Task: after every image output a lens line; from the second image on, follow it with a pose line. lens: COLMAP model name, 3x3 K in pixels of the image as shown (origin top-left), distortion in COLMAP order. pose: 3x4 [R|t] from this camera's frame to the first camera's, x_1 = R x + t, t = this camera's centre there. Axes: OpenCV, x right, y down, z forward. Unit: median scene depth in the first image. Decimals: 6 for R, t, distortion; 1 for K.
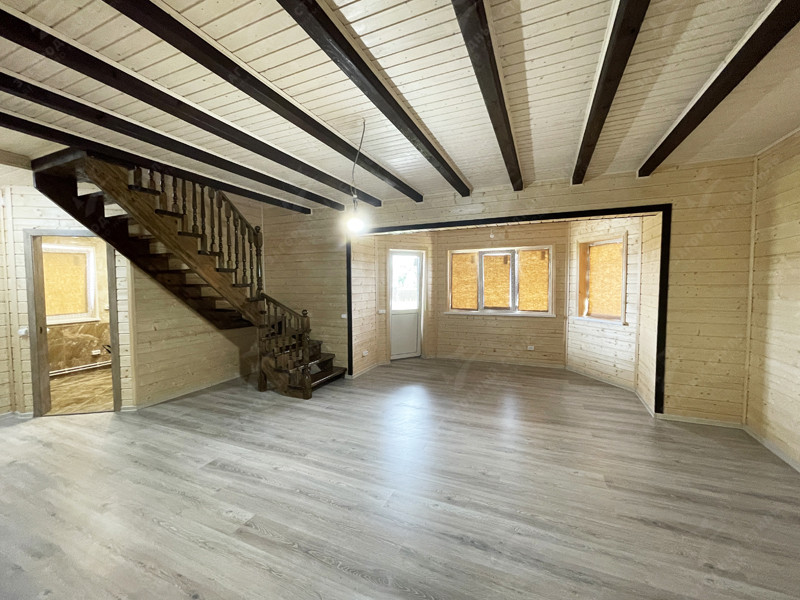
lens RADIAL K [[324.3, 0, 402.3], [0, 324.3, 298.3], [0, 0, 1]] dist [-0.002757, -0.000174]
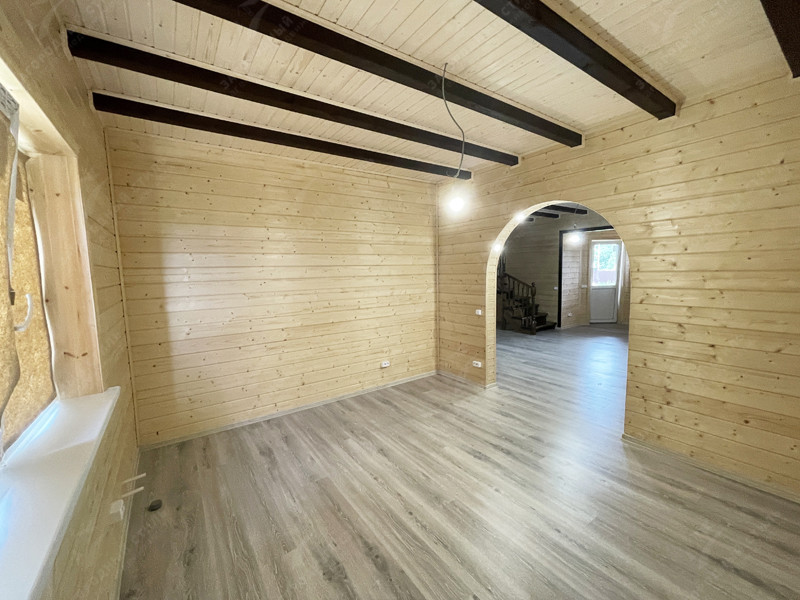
lens RADIAL K [[332.1, 0, 396.6], [0, 332.1, 299.7], [0, 0, 1]] dist [-0.001697, 0.000667]
pose [[0.848416, 0.034956, -0.528174, 0.010644], [-0.004365, 0.998245, 0.059055, 0.020796], [0.529311, -0.047798, 0.847080, -0.727362]]
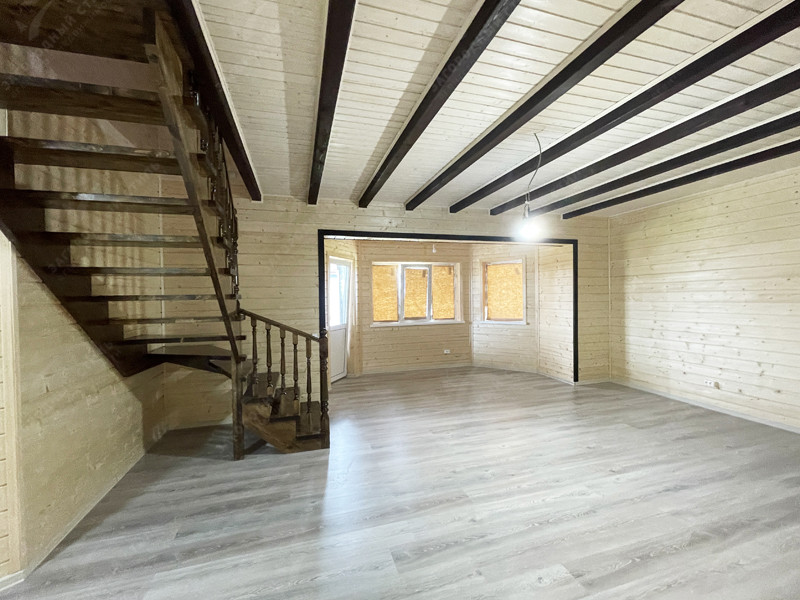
lens RADIAL K [[332.1, 0, 396.6], [0, 332.1, 299.7], [0, 0, 1]] dist [-0.001697, 0.000667]
pose [[0.770593, -0.012016, 0.637214, -0.564634], [0.040263, 0.998743, -0.029857, -0.001066], [-0.636054, 0.048664, 0.770108, 0.248952]]
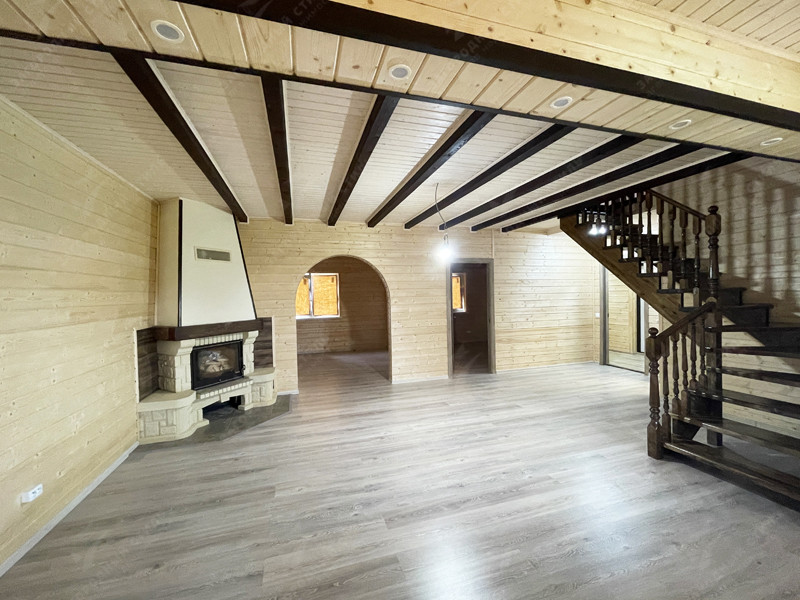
lens RADIAL K [[332.1, 0, 396.6], [0, 332.1, 299.7], [0, 0, 1]] dist [-0.001697, 0.000667]
pose [[-0.763011, 0.033571, -0.645513, 0.495134], [-0.003171, 0.998444, 0.055673, -0.053463], [0.646377, 0.044526, -0.761718, 1.013035]]
